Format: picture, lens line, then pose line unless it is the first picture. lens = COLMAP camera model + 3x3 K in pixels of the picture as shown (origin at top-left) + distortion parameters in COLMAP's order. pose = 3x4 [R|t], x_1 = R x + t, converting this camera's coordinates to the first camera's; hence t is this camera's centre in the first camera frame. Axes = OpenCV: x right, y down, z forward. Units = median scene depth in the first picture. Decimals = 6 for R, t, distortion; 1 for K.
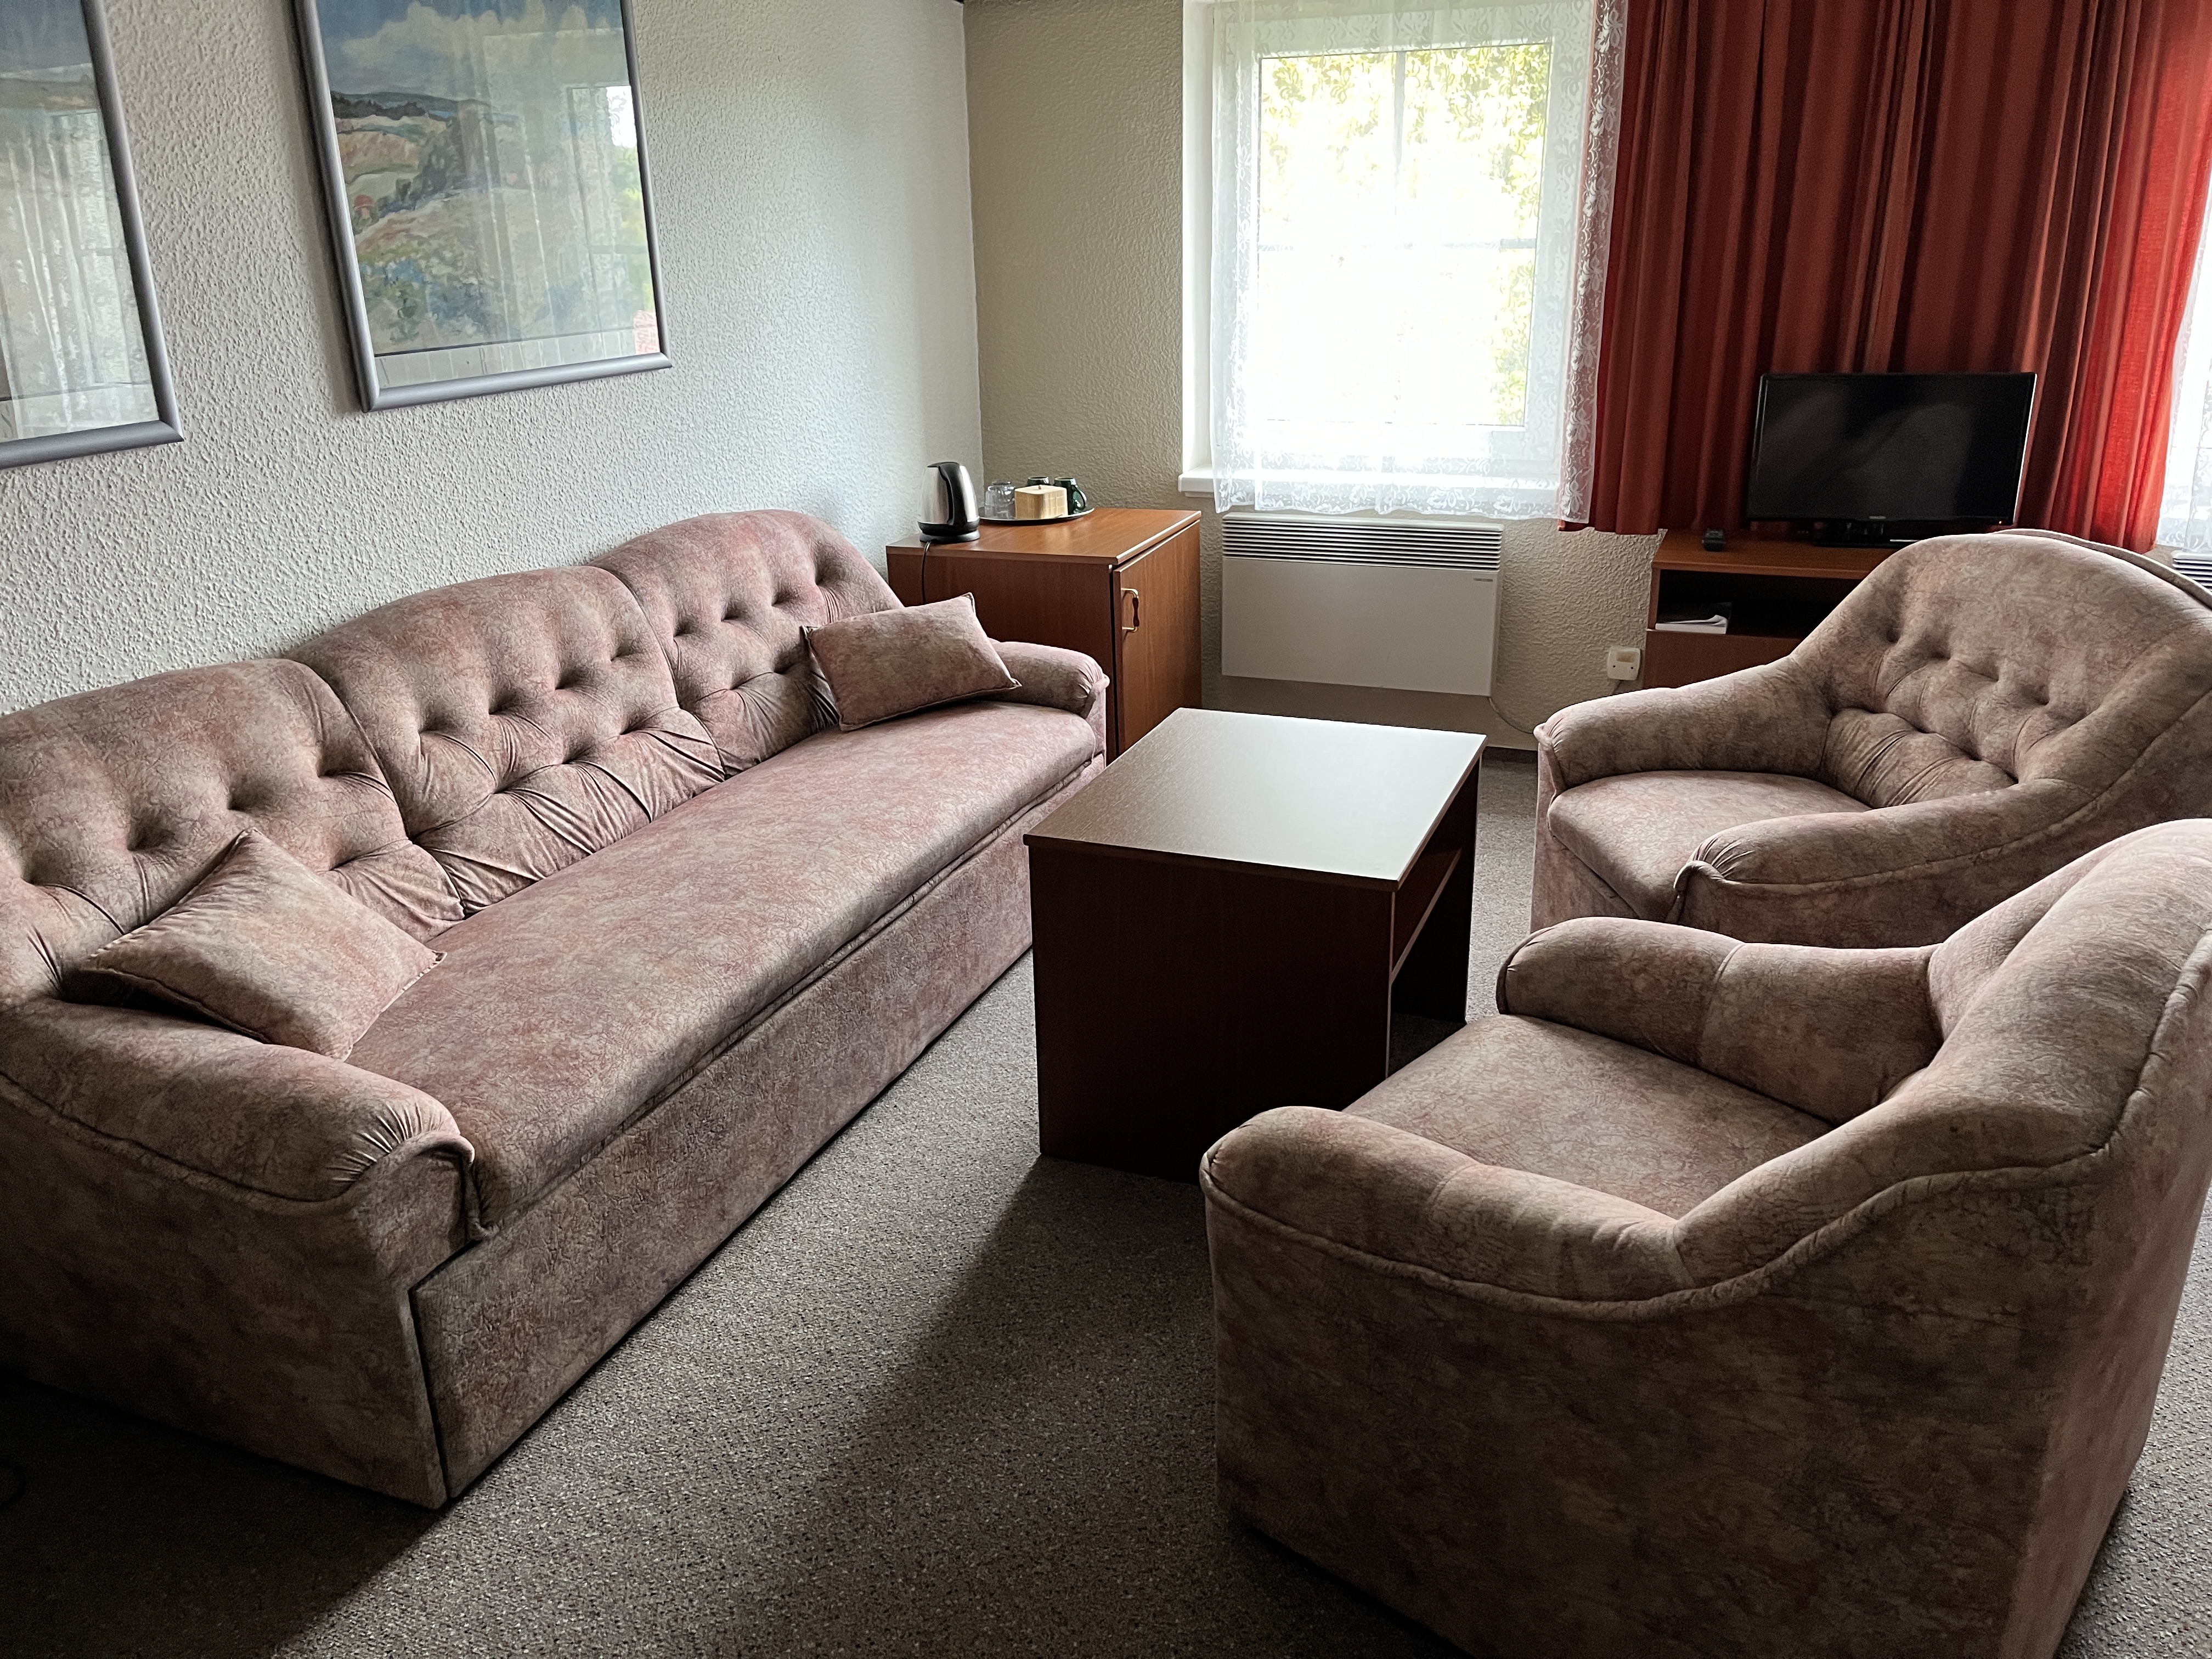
lens RADIAL K [[1668.3, 0, 1107.7], [0, 1668.3, 838.5], [0, 0, 1]] dist [0.011842, 0.004589]
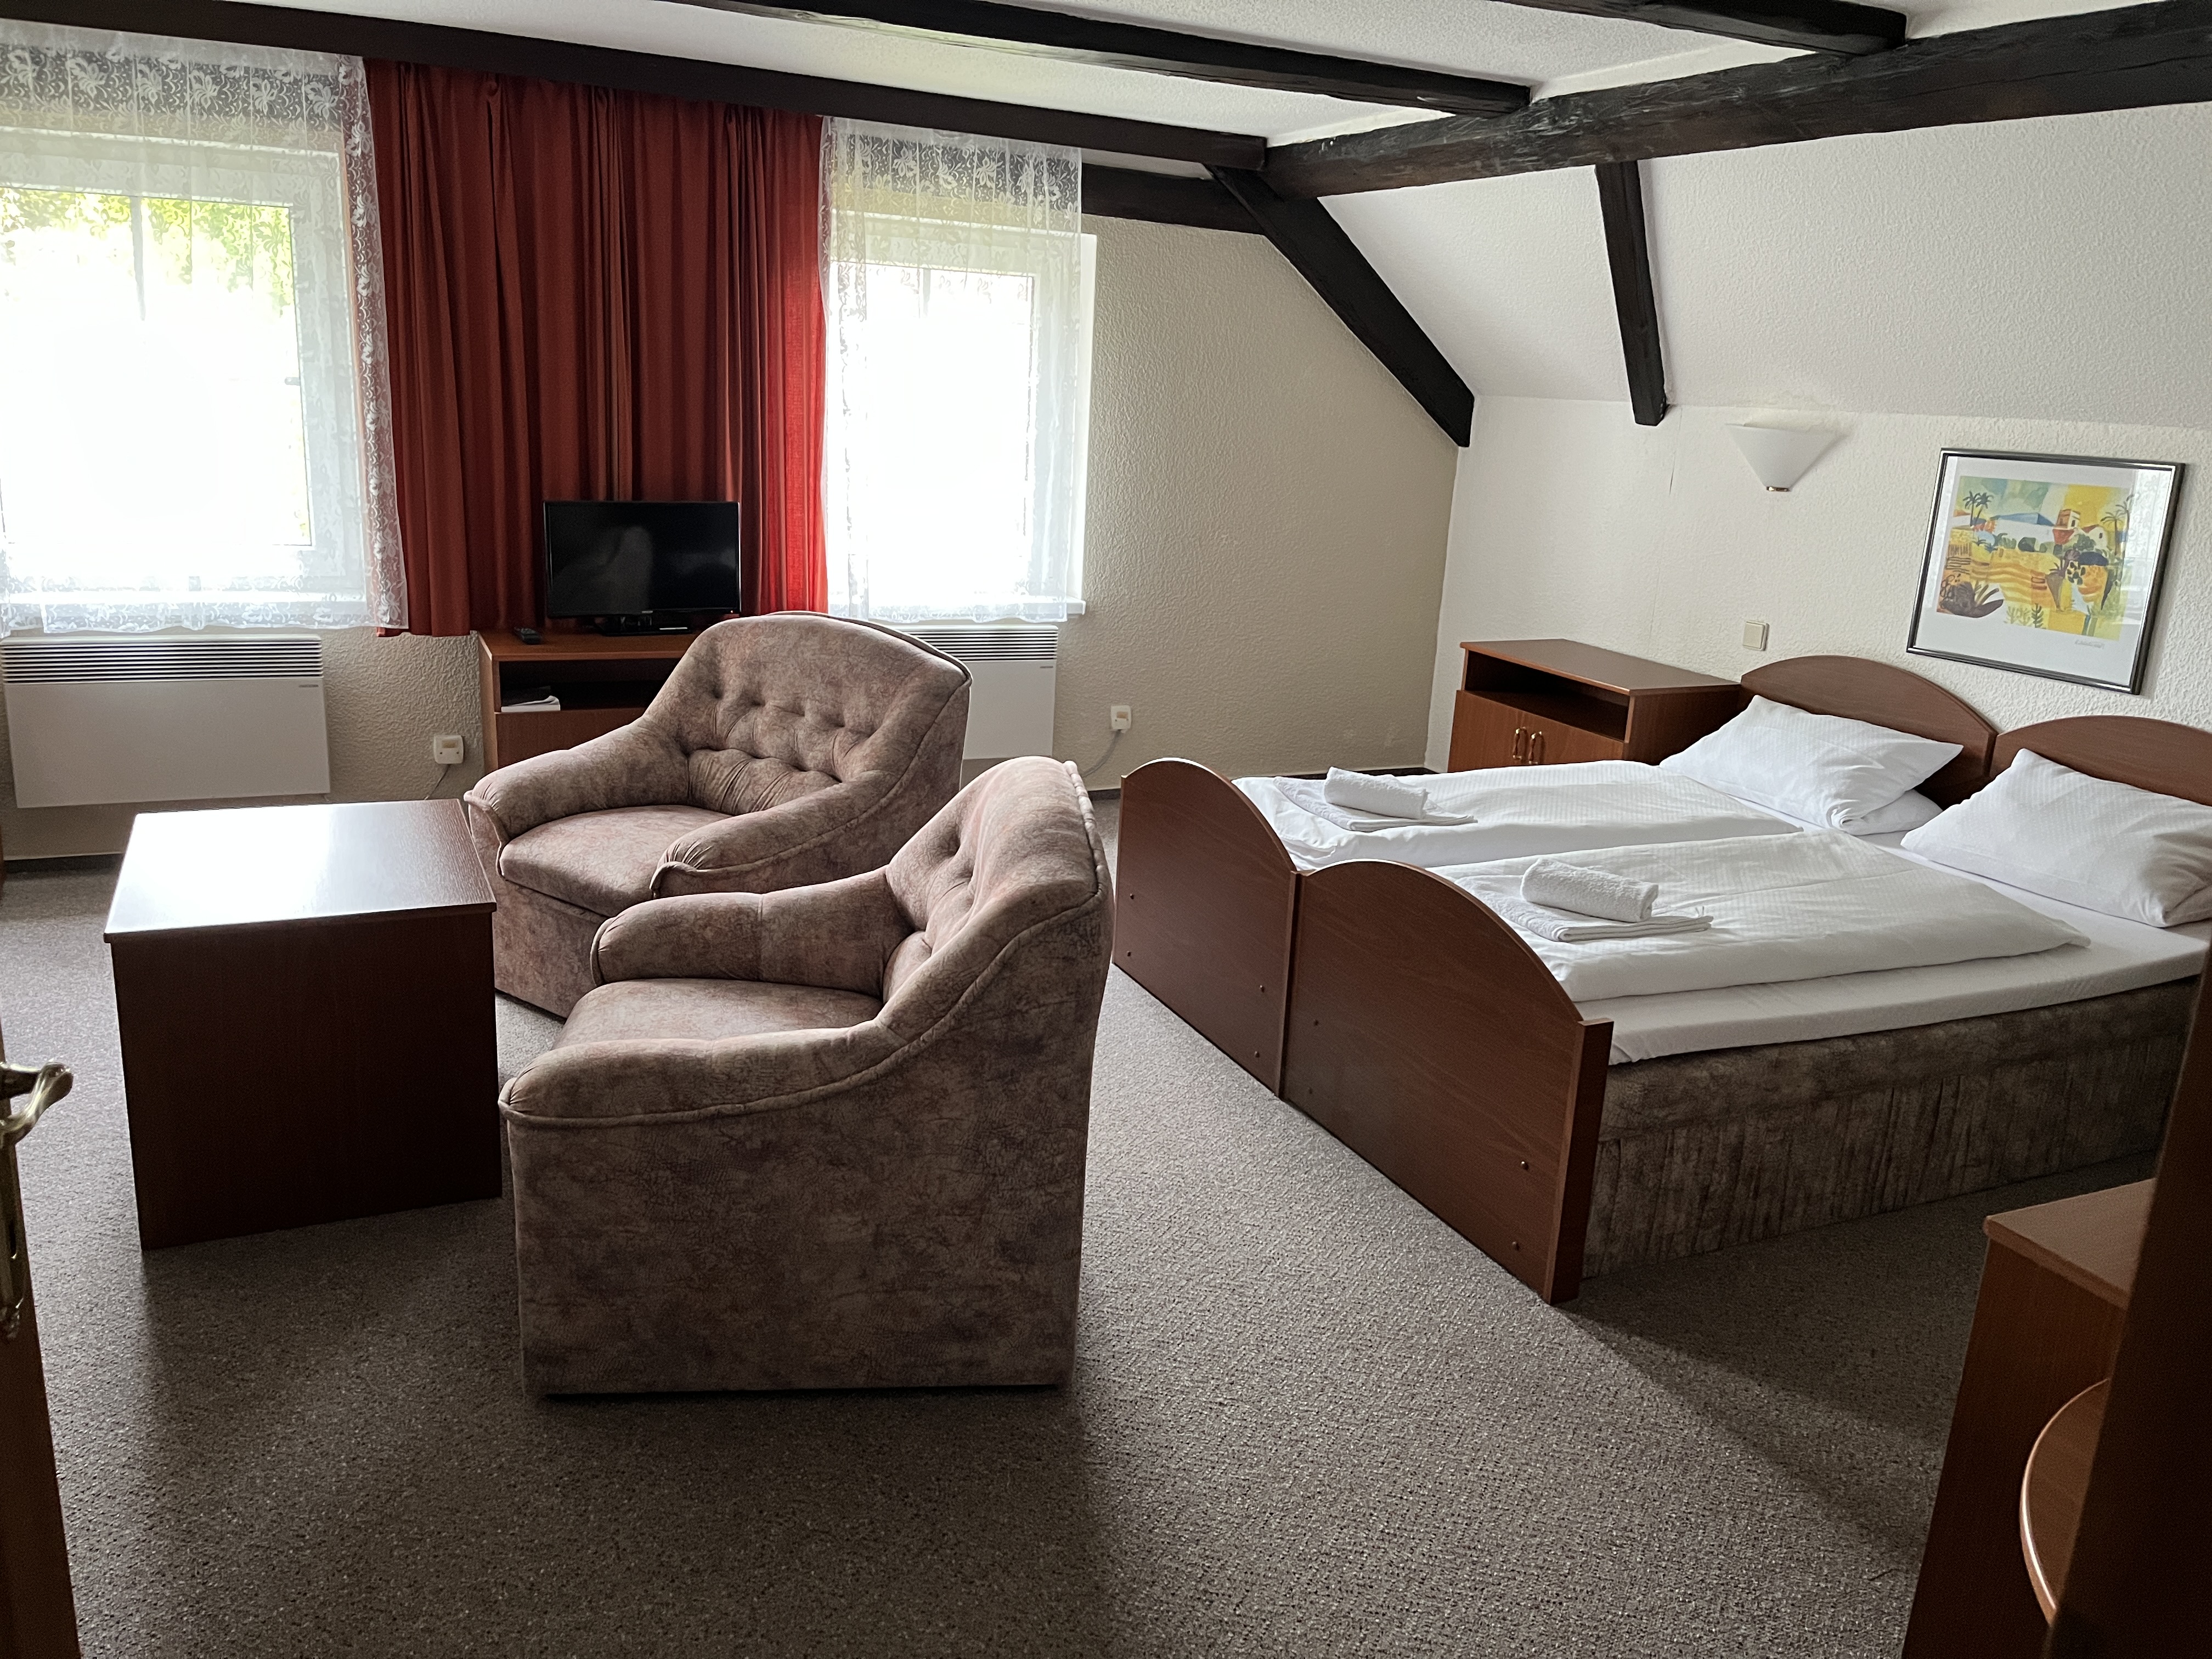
lens RADIAL K [[1671.4, 0, 1106.0], [0, 1671.4, 829.5], [0, 0, 1]] dist [0.050422, -0.070829]
pose [[0.681685, -0.136201, 0.718857, -0.330306], [0.190407, 0.981690, 0.005440, 0.042090], [-0.706435, 0.133167, 0.695137, -0.158733]]
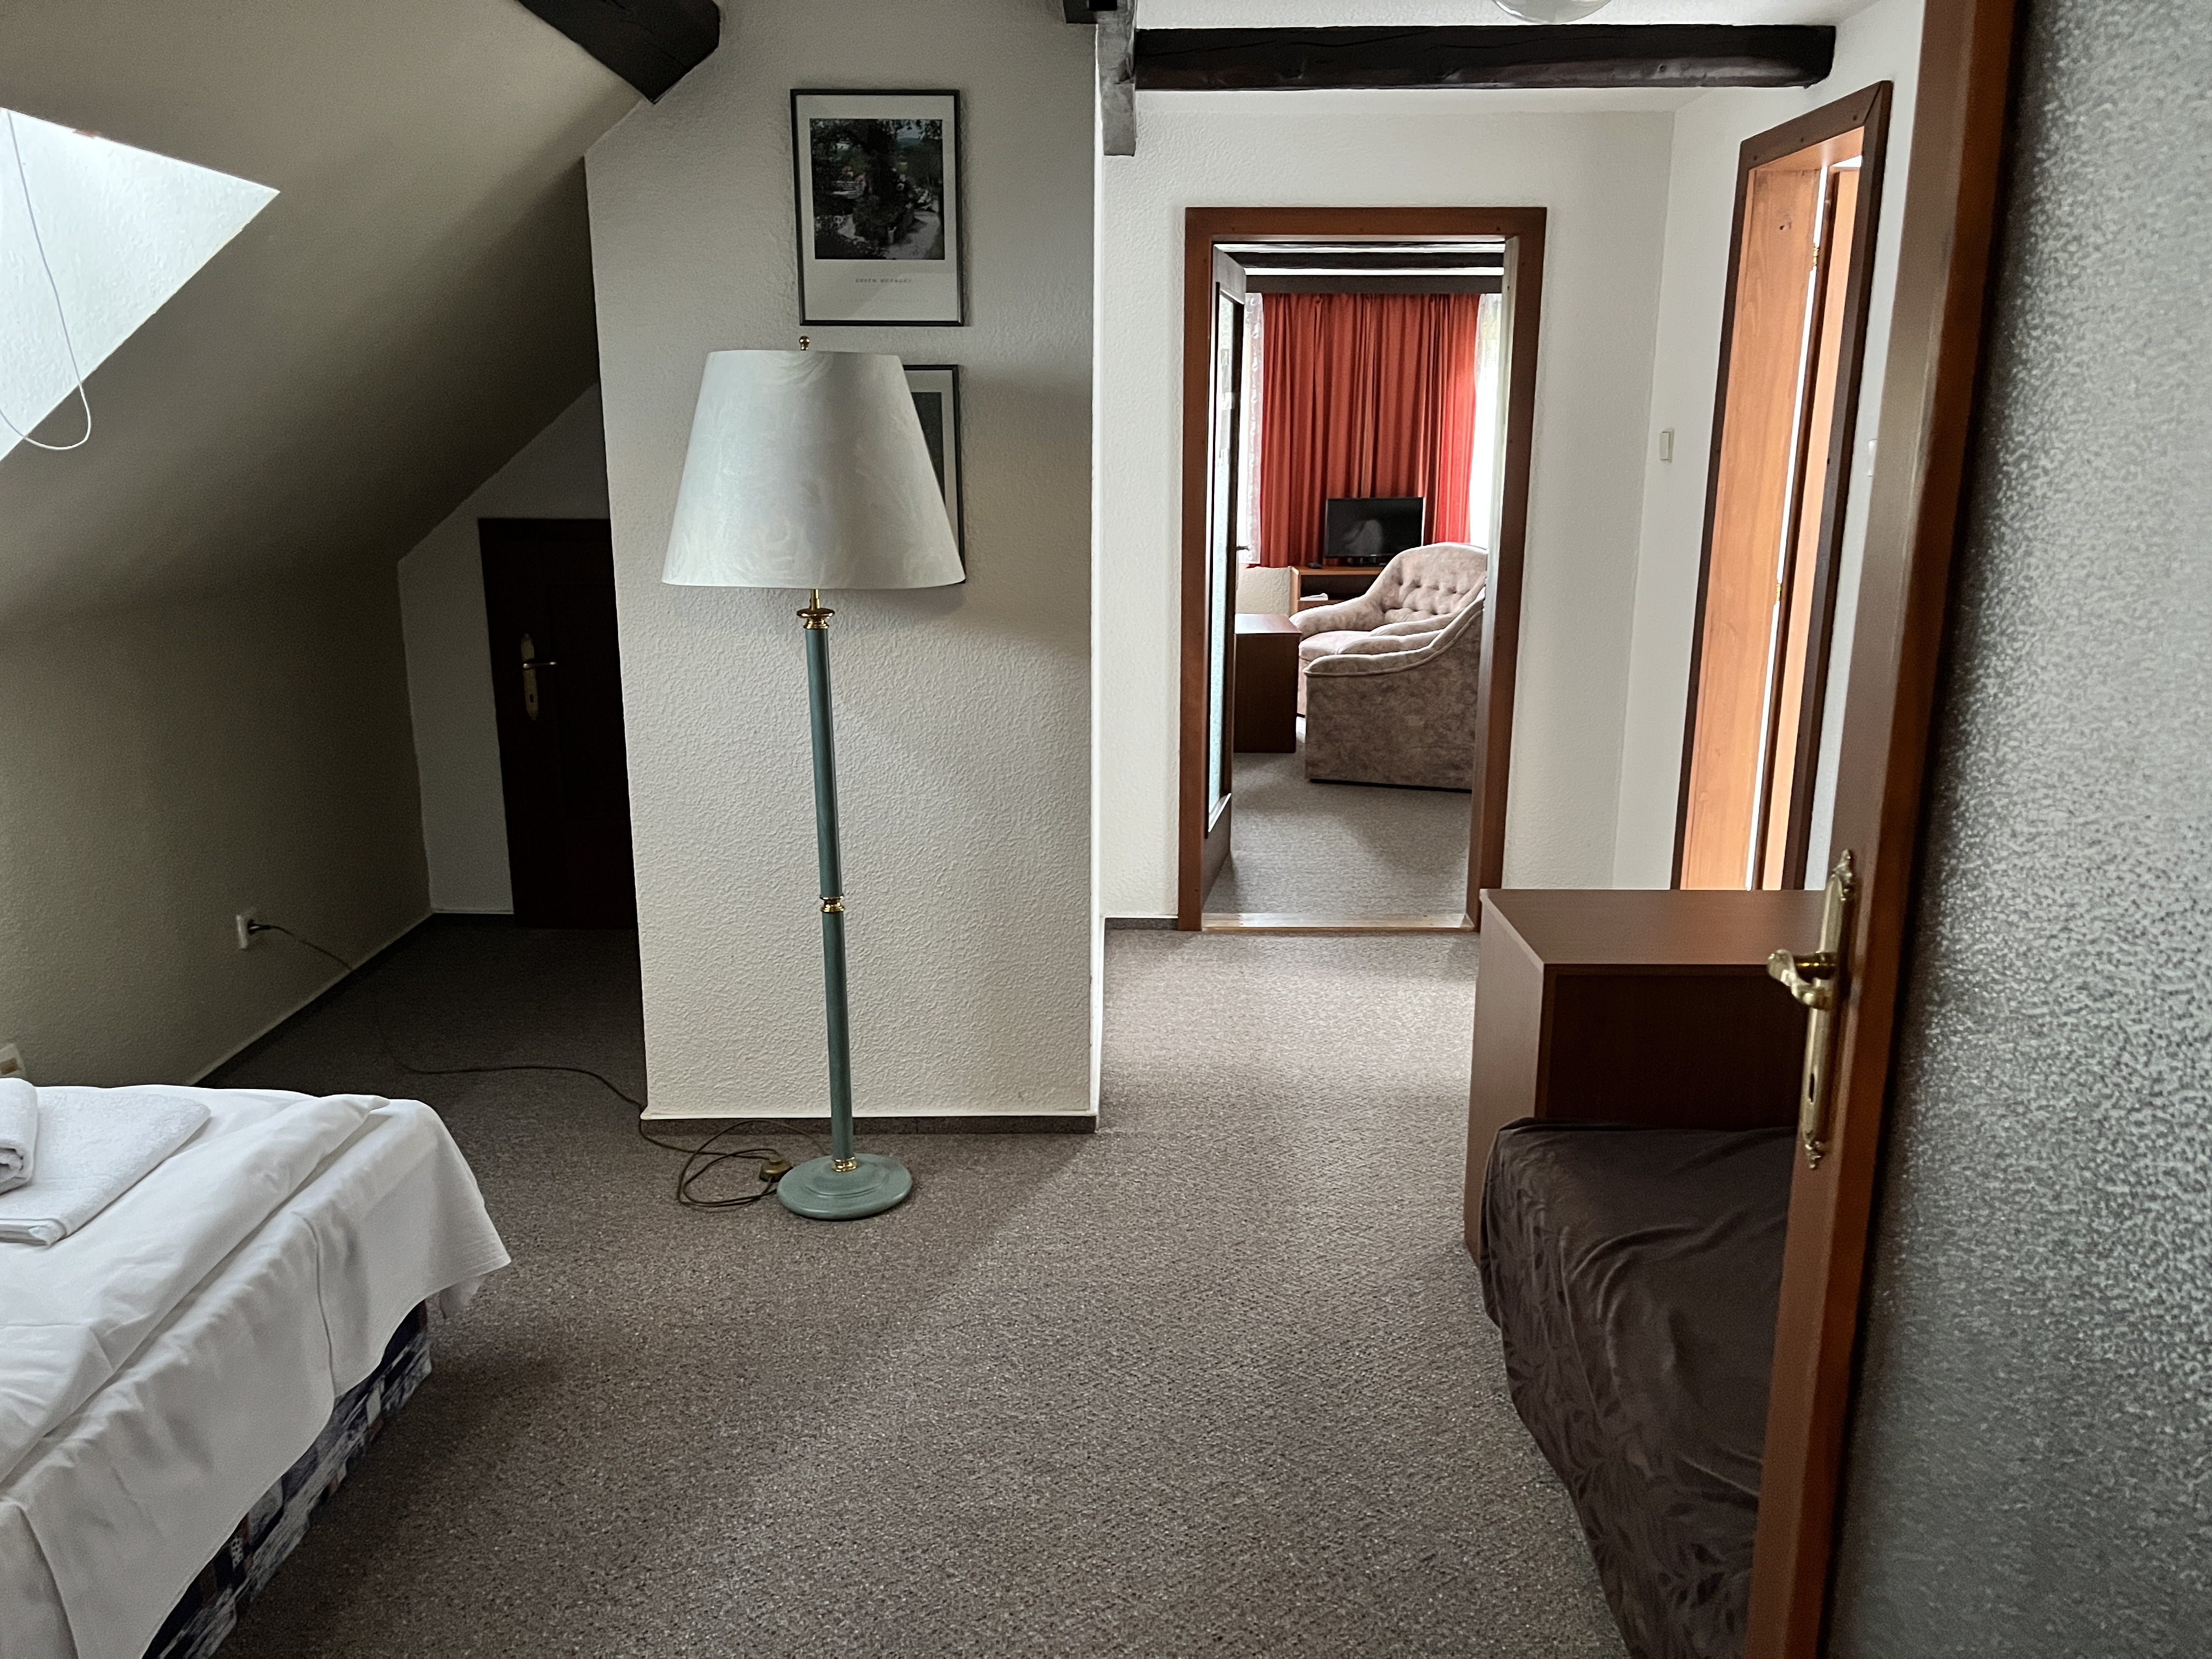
lens RADIAL K [[1686.7, 0, 1111.3], [0, 1686.7, 845.3], [0, 0, 1]] dist [0.063096, -0.003921]
pose [[0.926654, -0.067194, 0.369861, -1.153819], [0.108760, 0.989738, -0.092681, 0.570612], [-0.359838, 0.126109, 0.924453, -1.517524]]
